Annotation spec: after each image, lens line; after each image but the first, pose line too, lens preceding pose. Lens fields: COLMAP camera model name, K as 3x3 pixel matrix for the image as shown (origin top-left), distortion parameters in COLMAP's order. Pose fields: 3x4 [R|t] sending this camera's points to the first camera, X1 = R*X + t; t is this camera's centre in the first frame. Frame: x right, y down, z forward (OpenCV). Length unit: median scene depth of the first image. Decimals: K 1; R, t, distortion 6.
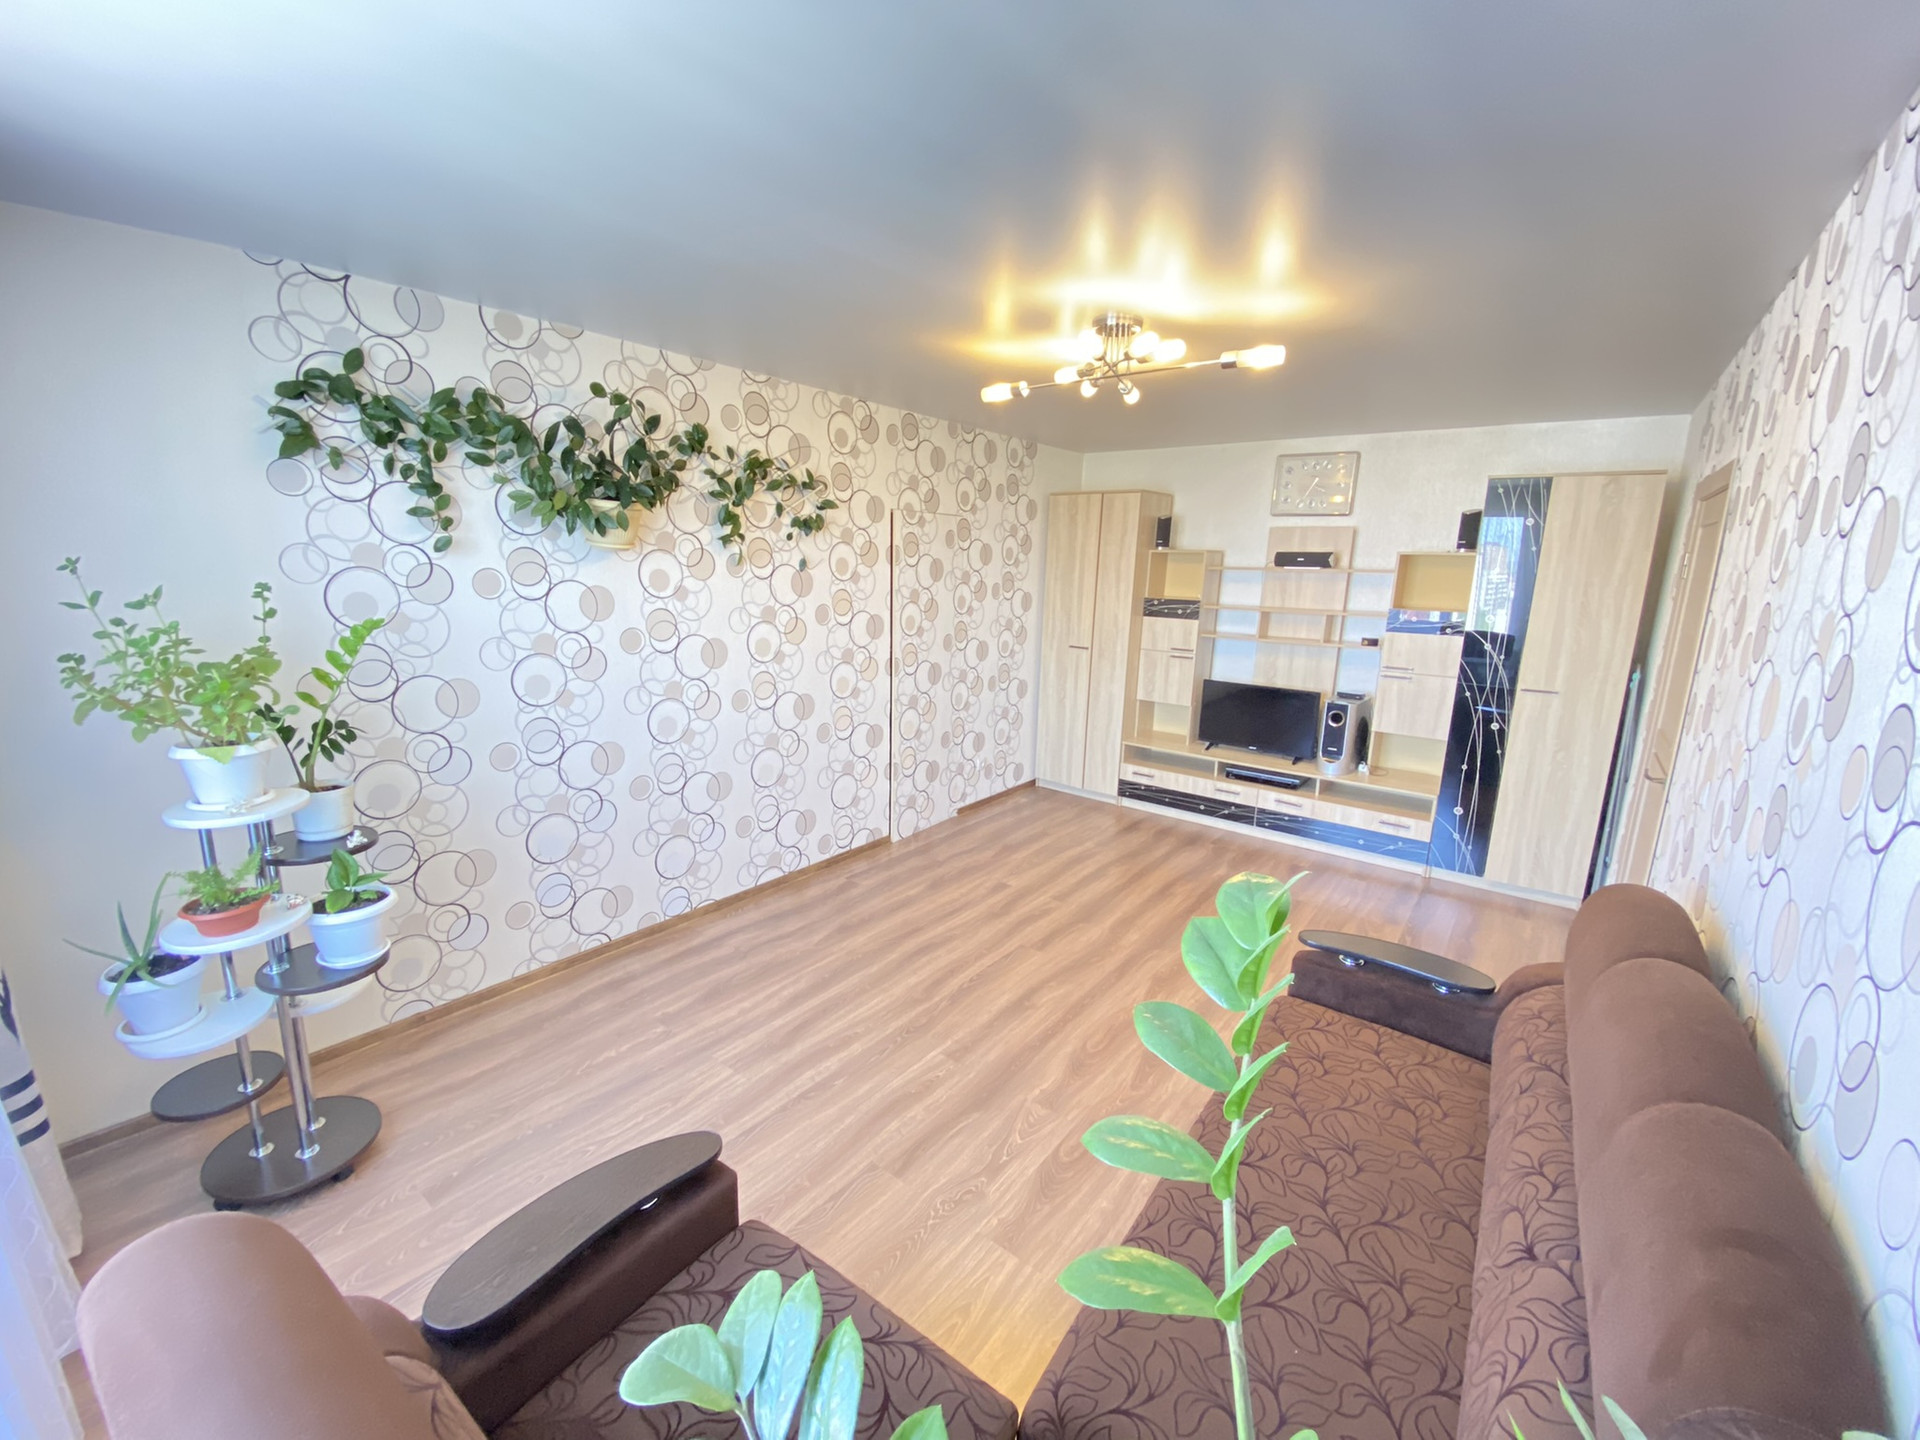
lens RADIAL K [[788.7, 0, 952.4], [0, 788.7, 720.6], [0, 0, 1]] dist [0.057780, -0.041640]
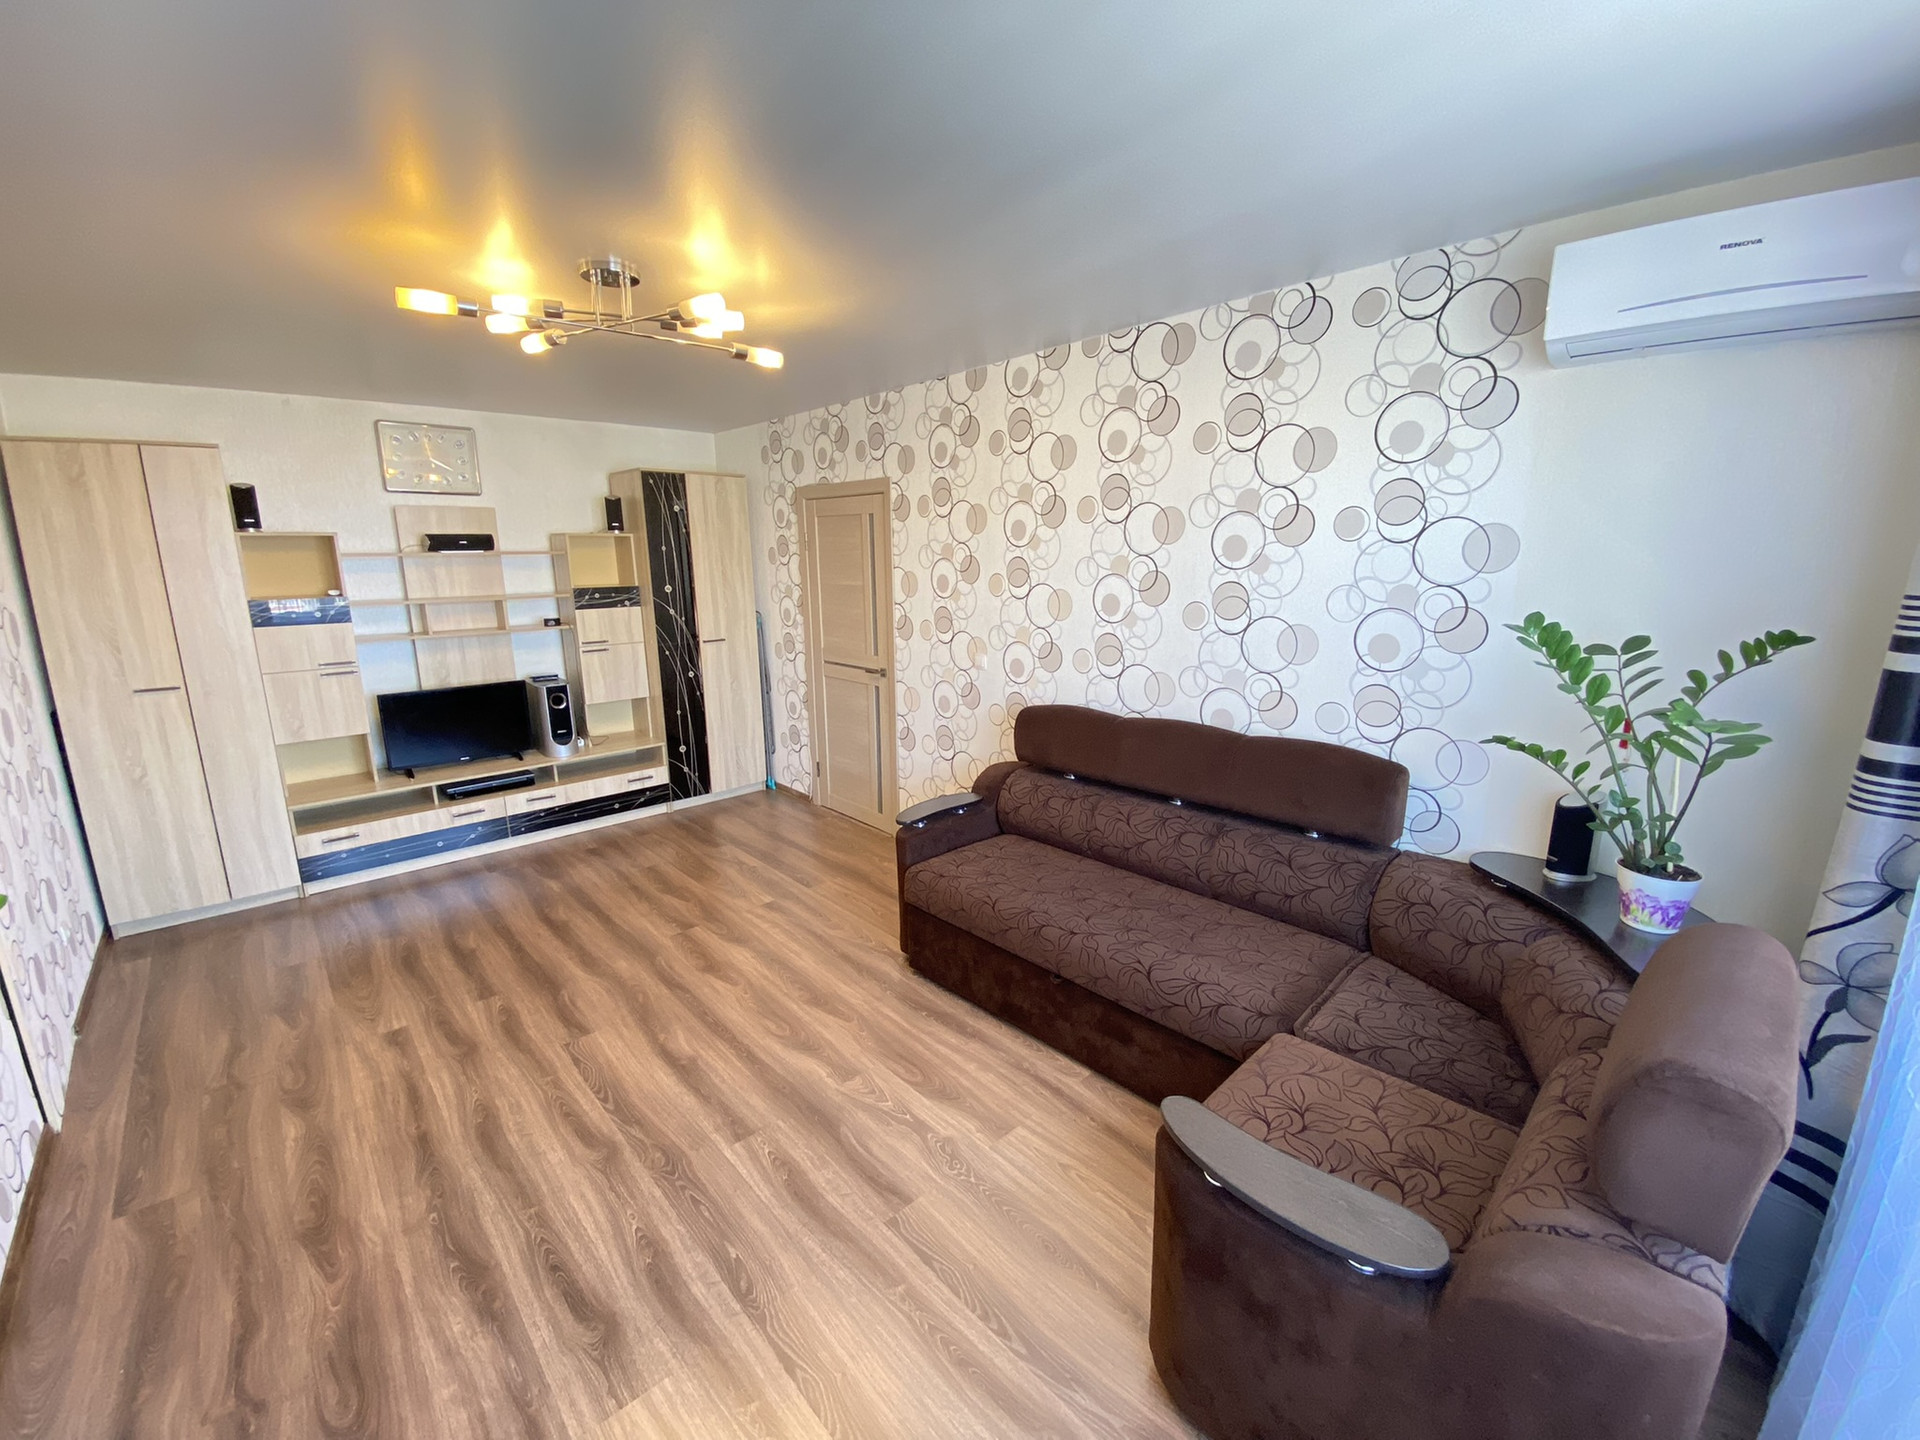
lens RADIAL K [[779.3, 0, 960.0], [0, 779.3, 720.0], [0, 0, 1]] dist [0.024517, -0.022371]
pose [[0.163476, -0.235418, 0.958047, -0.376875], [0.214956, 0.956279, 0.198305, -0.064718], [-0.962845, 0.173520, 0.206933, 0.308057]]
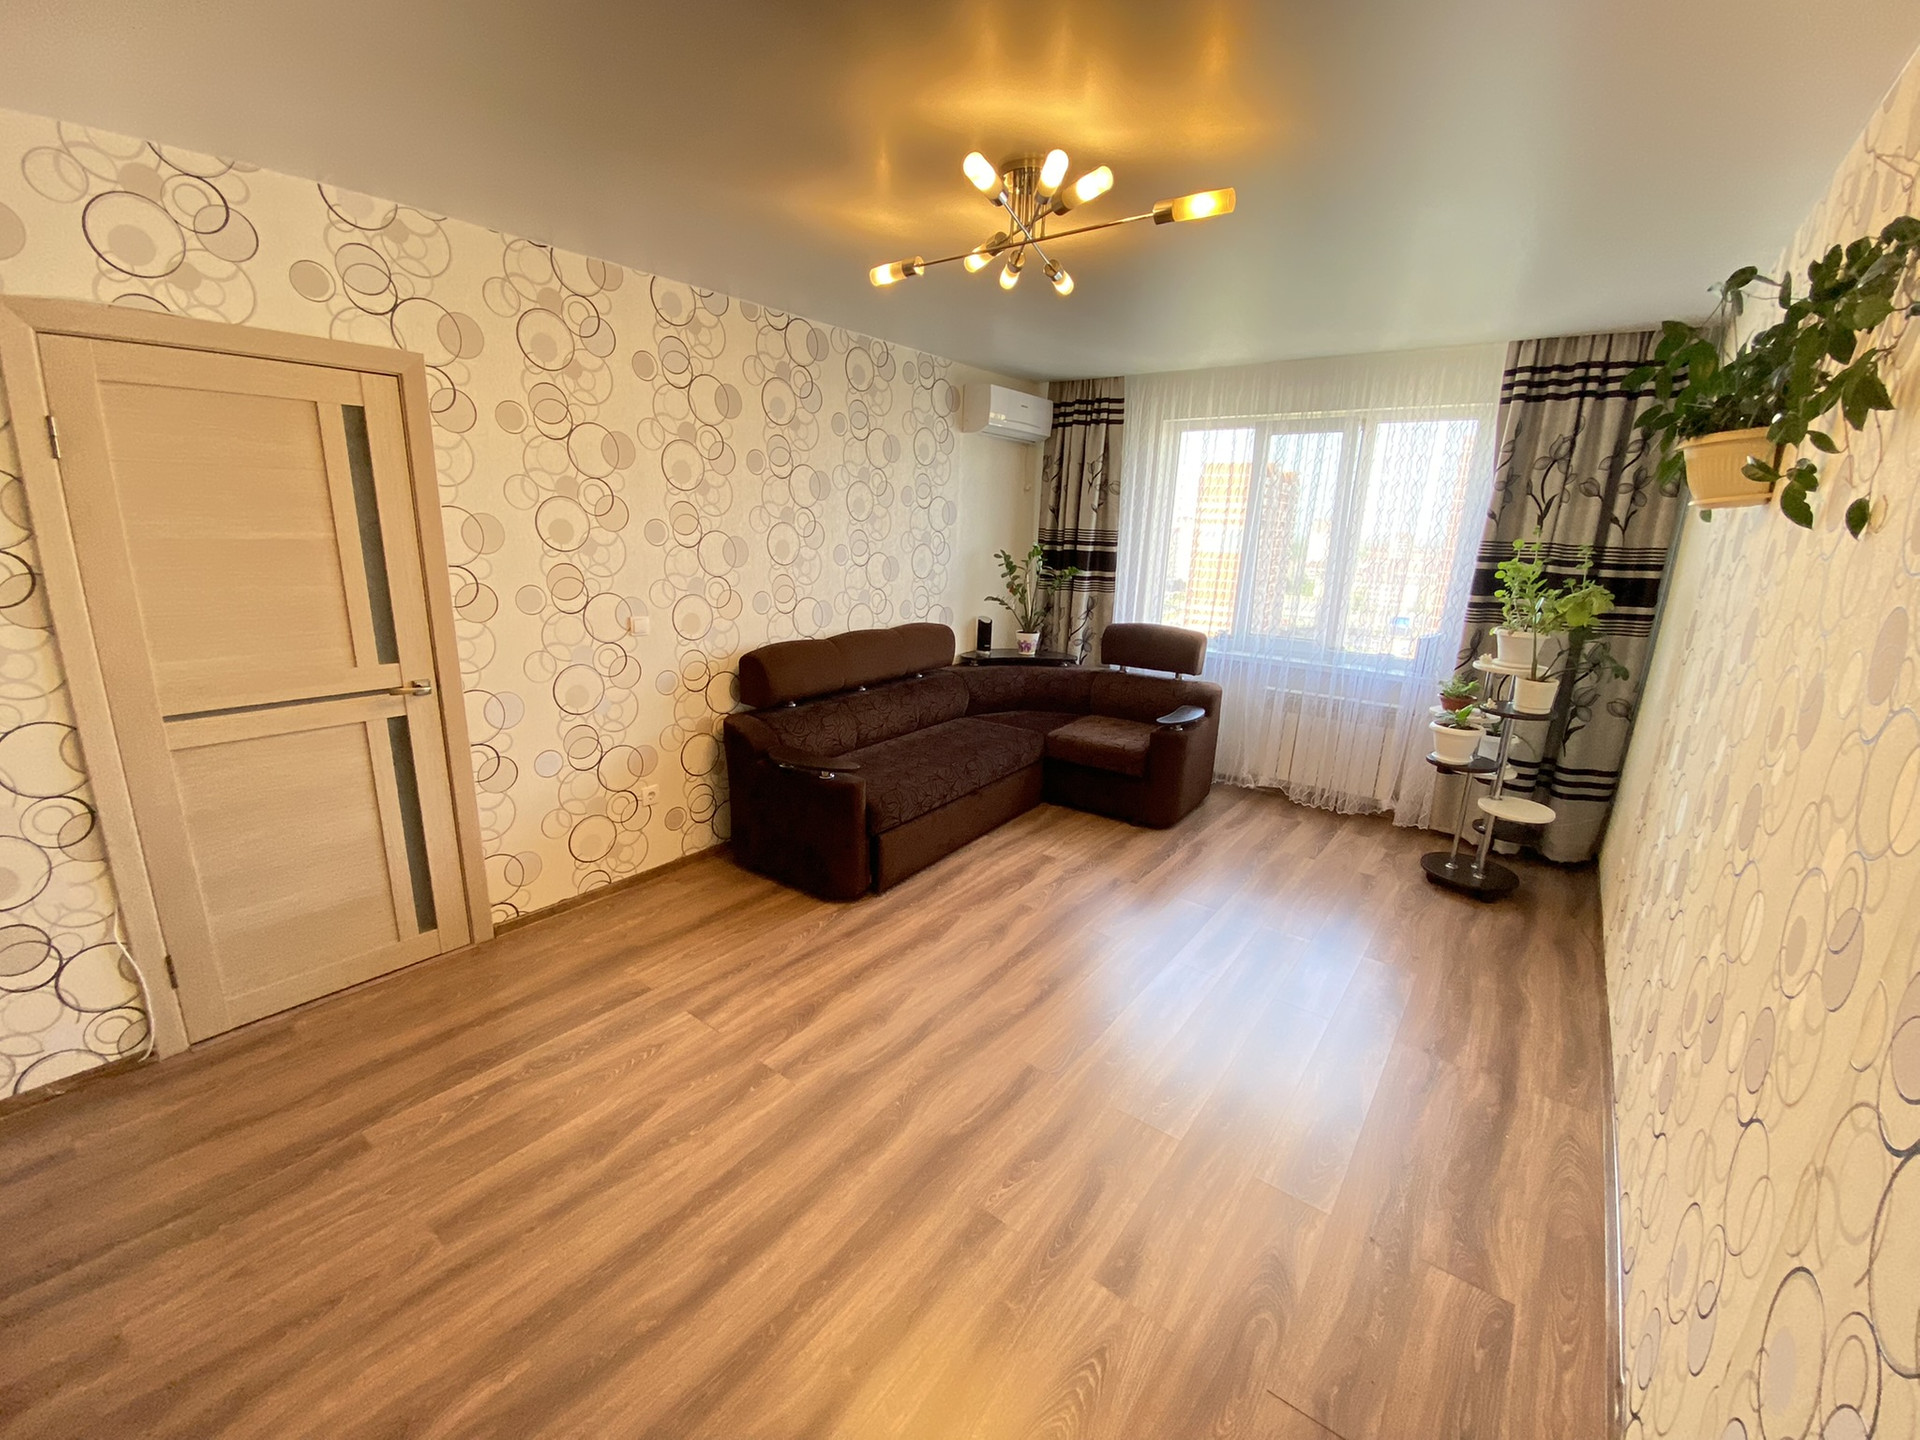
lens RADIAL K [[774.3, 0, 953.4], [0, 774.3, 719.5], [0, 0, 1]] dist [-0.001320, -0.015904]
pose [[-0.998384, -0.049171, -0.028496, 0.151191], [-0.056665, 0.899623, 0.432974, -0.188309], [0.004346, 0.433889, -0.900956, 1.072803]]
